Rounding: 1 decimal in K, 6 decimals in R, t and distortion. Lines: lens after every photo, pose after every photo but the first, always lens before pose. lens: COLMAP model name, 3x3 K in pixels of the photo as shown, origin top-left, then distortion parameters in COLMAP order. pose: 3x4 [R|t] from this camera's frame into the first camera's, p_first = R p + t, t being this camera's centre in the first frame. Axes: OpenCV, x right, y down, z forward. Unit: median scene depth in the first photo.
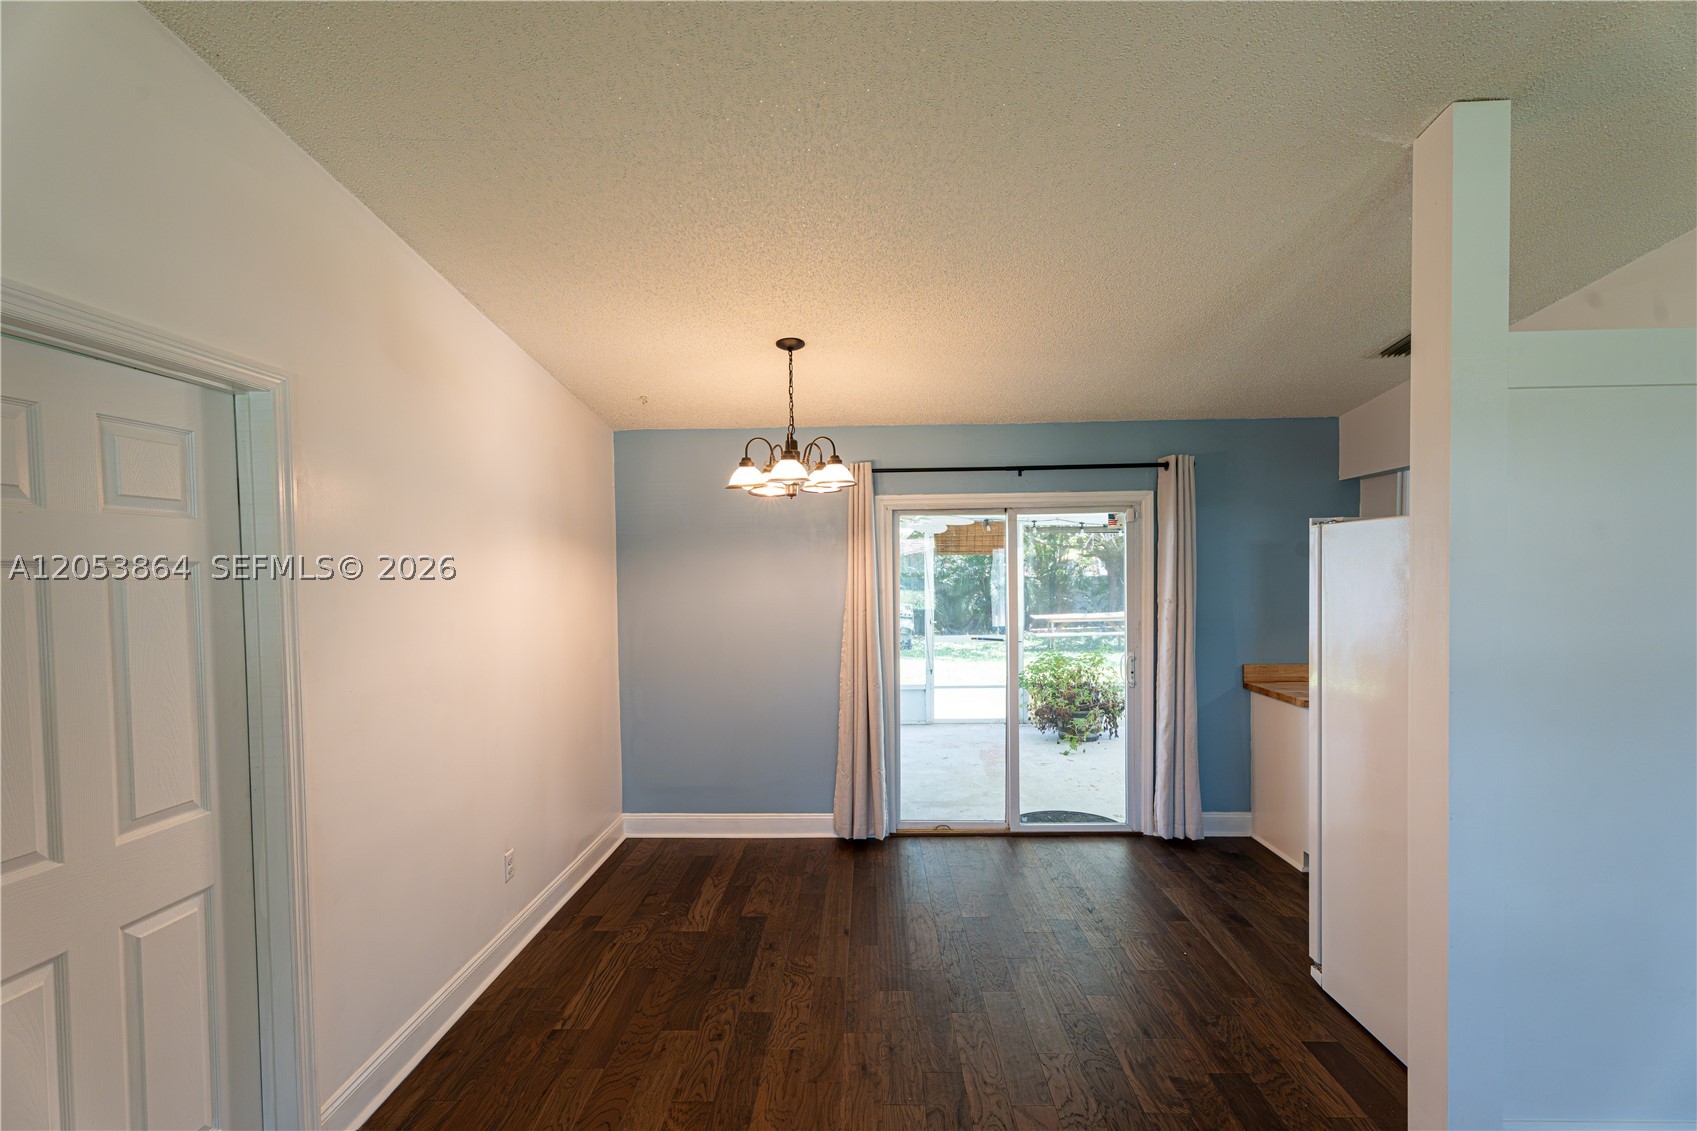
lens RADIAL K [[756.2, 0, 853.8], [0, 756.2, 589.5], [0, 0, 1]] dist [0.003308, -0.001703]
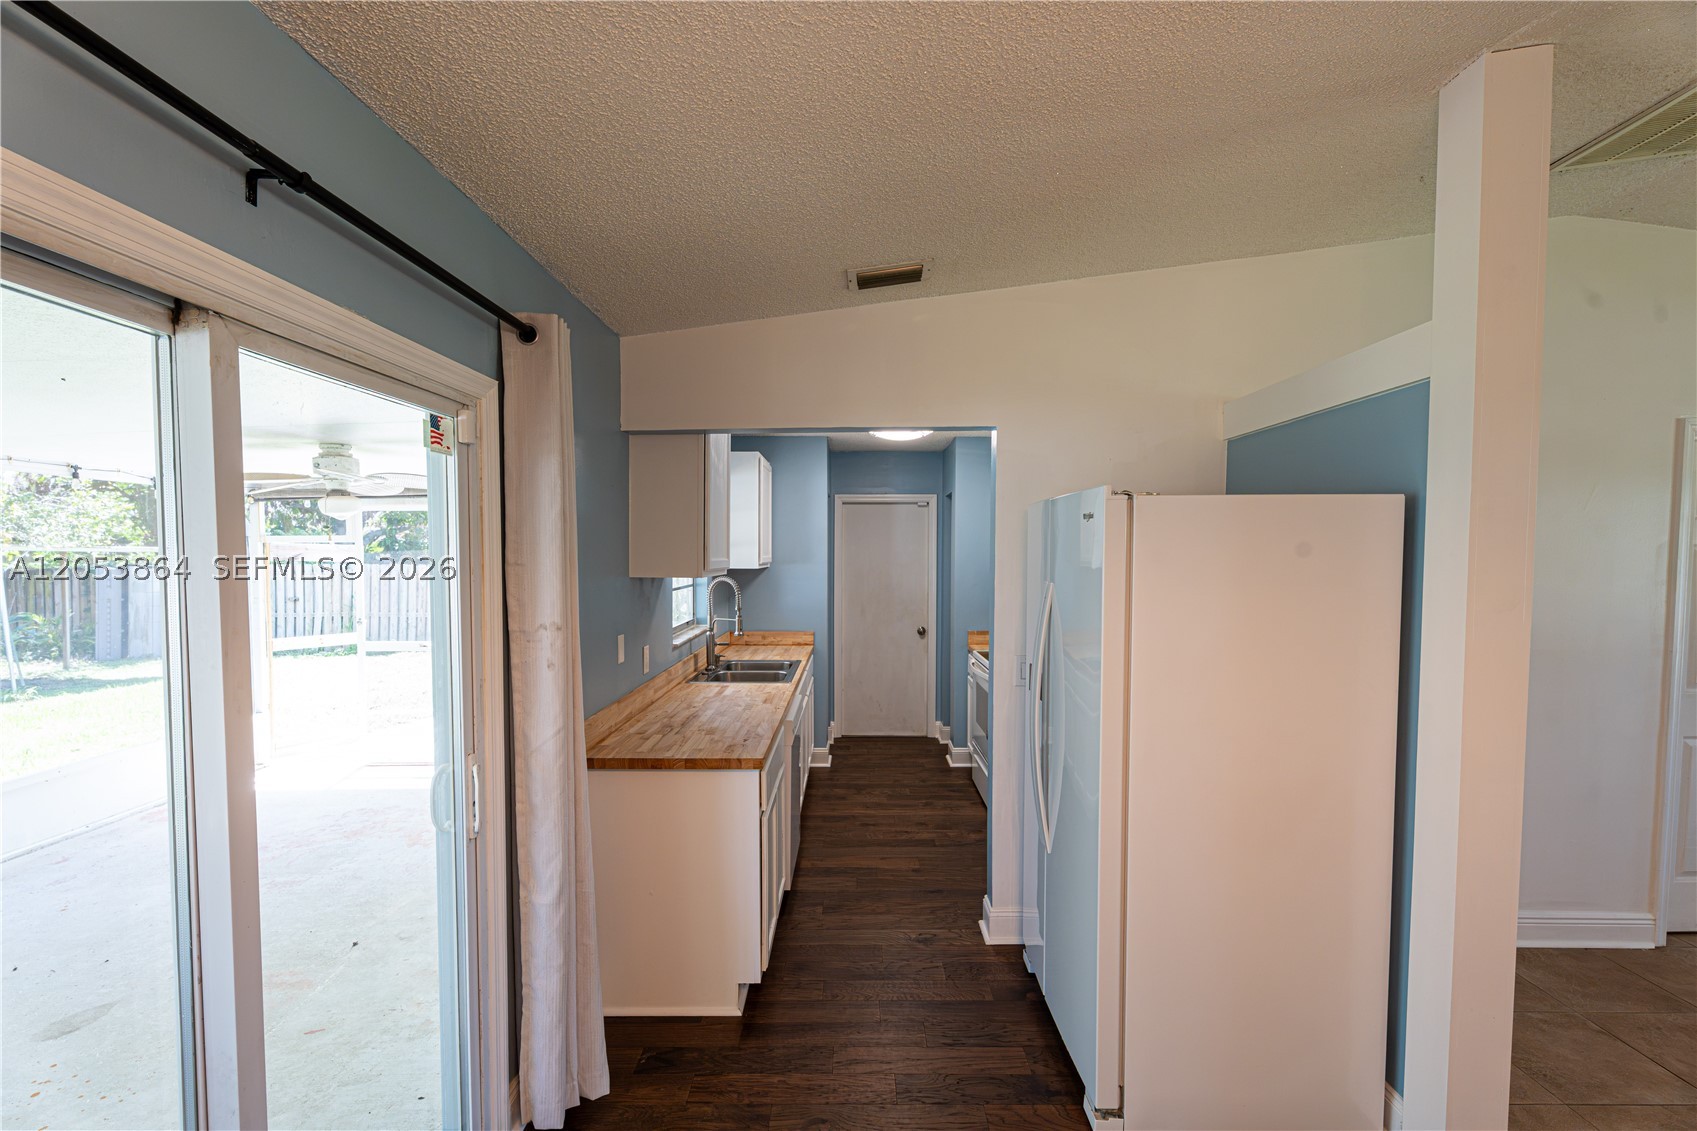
lens RADIAL K [[756.2, 0, 848.4], [0, 756.2, 587.9], [0, 0, 1]] dist [0.003308, -0.001703]
pose [[-0.021638, -0.032527, 0.999237, -0.054091], [0.025892, 0.999117, 0.033084, -0.019127], [-0.999431, 0.026588, -0.020777, 0.803489]]
